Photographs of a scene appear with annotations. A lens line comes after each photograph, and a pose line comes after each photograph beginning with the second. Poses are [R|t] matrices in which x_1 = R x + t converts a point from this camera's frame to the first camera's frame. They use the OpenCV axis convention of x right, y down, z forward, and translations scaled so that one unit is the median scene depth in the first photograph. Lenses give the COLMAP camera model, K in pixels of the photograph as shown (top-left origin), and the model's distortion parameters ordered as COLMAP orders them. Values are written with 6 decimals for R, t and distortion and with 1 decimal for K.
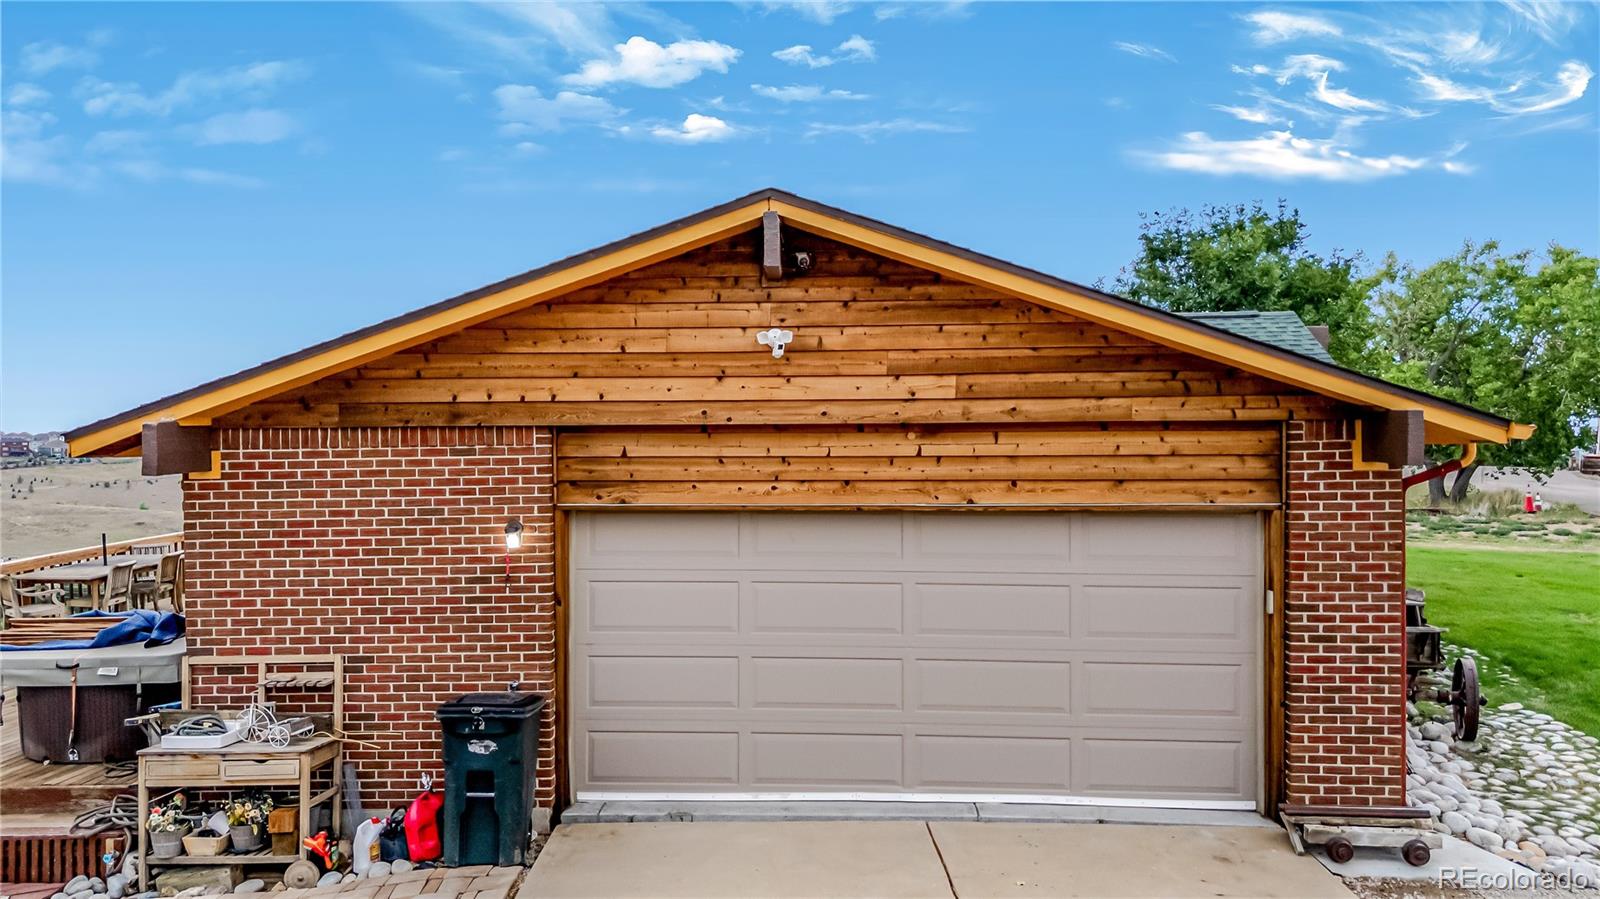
lens RADIAL K [[1151.7, 0, 800.0], [0, 1151.7, 449.5], [0, 0, 1]] dist [0.100677, -0.113103]
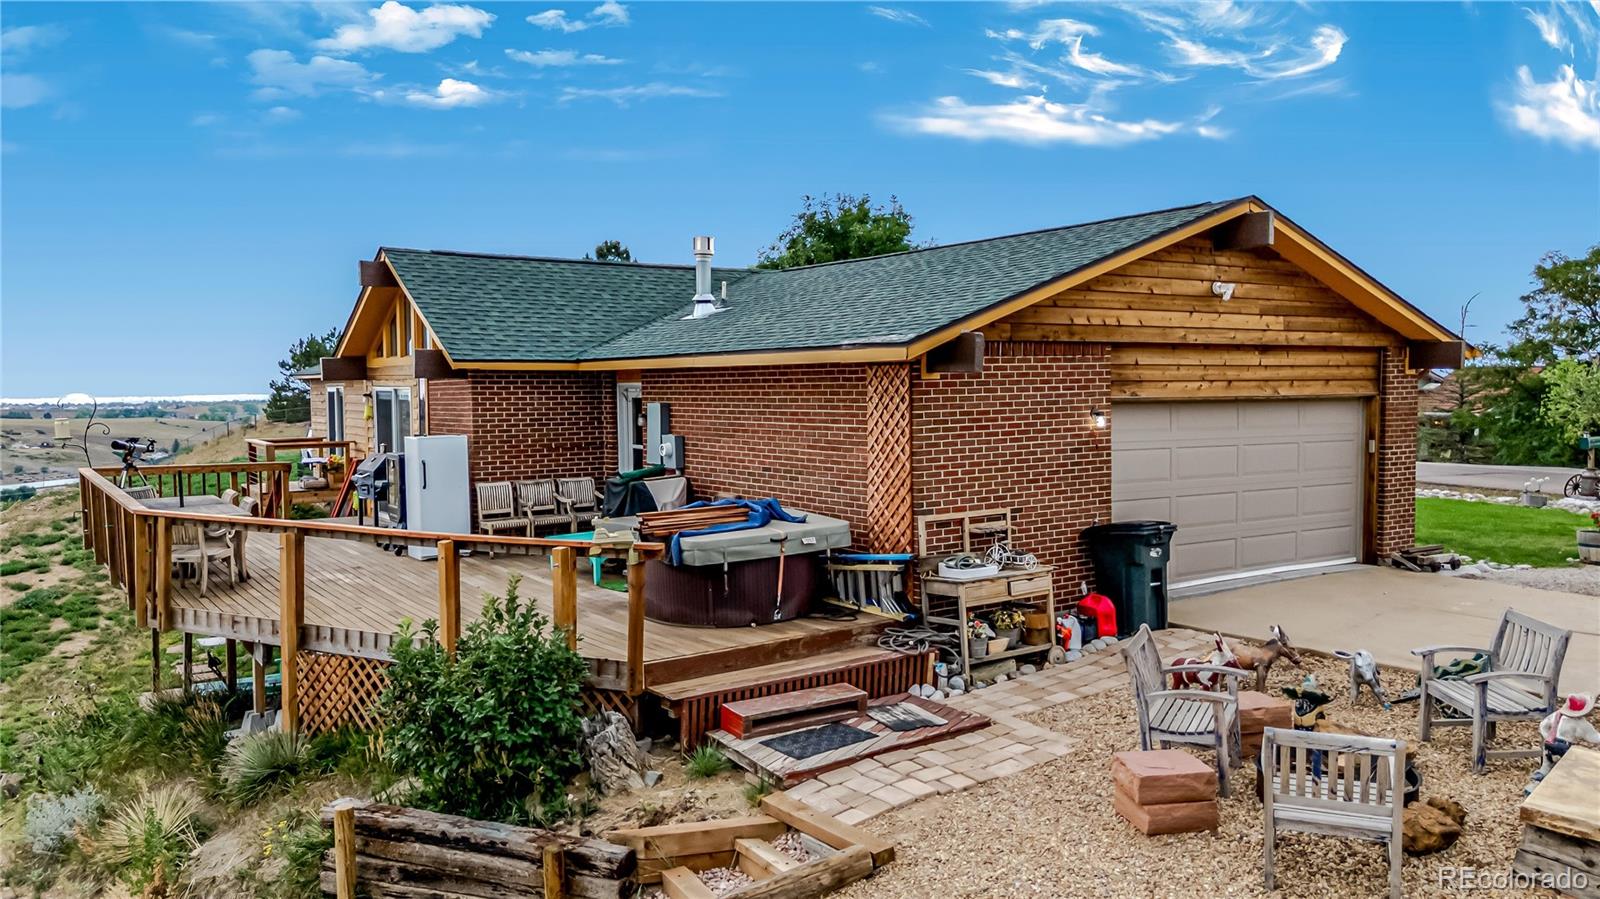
lens RADIAL K [[1151.7, 0, 800.0], [0, 1151.7, 449.5], [0, 0, 1]] dist [0.100677, -0.113103]
pose [[0.799730, -0.033110, 0.599446, -1.408234], [0.009733, 0.999062, 0.042197, 0.048758], [-0.600281, -0.027912, 0.799302, 0.068851]]
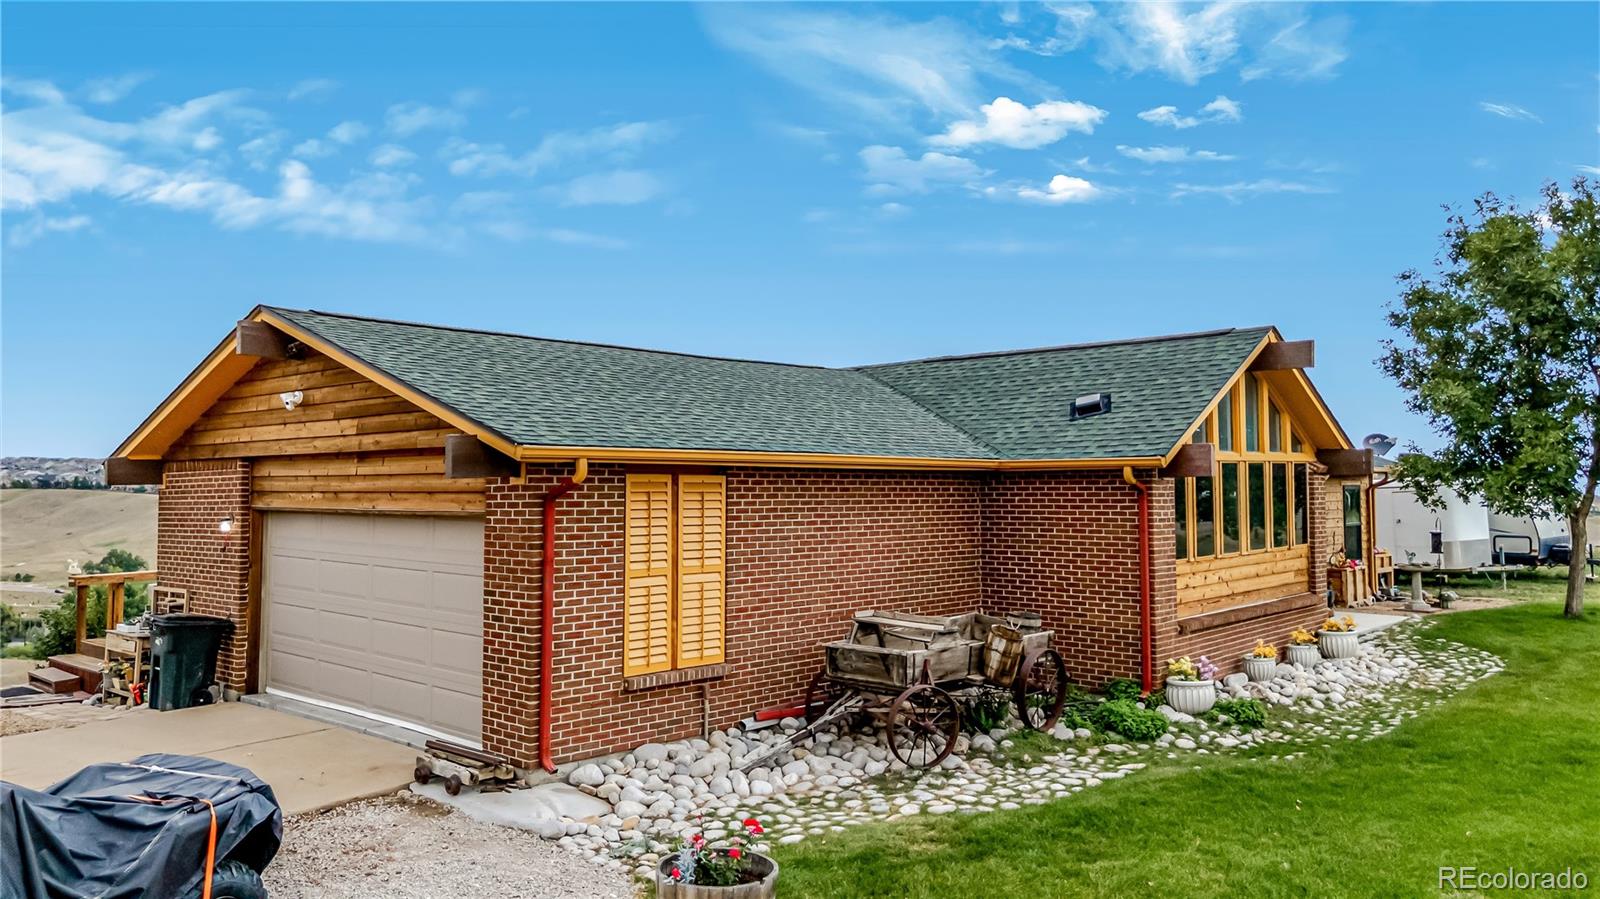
lens RADIAL K [[1151.7, 0, 800.0], [0, 1151.7, 449.5], [0, 0, 1]] dist [0.100677, -0.113103]
pose [[0.763813, -0.016640, -0.645223, 1.465773], [-0.011472, 0.999160, -0.039348, 0.024928], [0.645336, 0.037456, 0.762980, 0.244852]]
